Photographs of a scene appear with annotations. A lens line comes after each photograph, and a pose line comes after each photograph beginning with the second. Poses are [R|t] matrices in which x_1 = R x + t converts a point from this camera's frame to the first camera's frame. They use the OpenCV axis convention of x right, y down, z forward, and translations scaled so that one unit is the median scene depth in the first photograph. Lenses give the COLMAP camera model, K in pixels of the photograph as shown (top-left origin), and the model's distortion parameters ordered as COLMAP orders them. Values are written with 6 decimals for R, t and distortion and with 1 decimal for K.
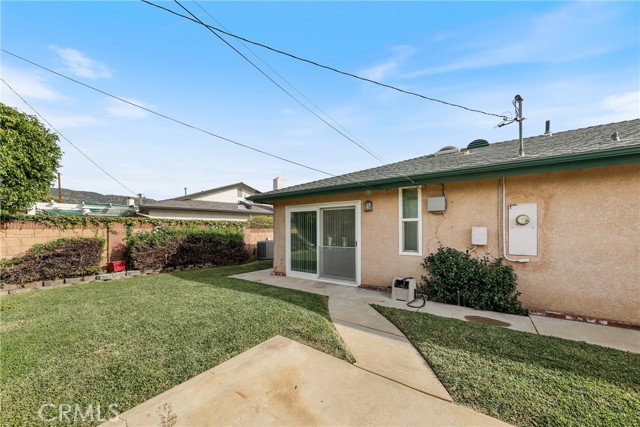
lens RADIAL K [[226.9, 0, 318.5], [0, 226.9, 228.8], [0, 0, 1]] dist [-0.000778, 0.000004]
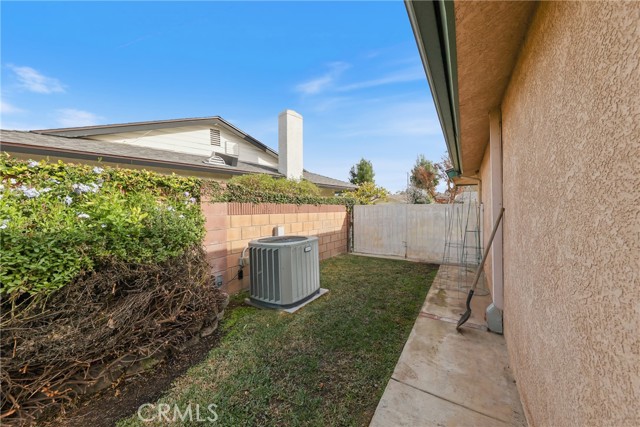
lens RADIAL K [[226.9, 0, 320.4], [0, 226.9, 211.5], [0, 0, 1]] dist [-0.000778, 0.000004]
pose [[0.999110, 0.004253, 0.041971, -0.207638], [-0.004882, 0.999877, 0.014917, 0.007544], [-0.041903, -0.015108, 0.999007, 0.766475]]
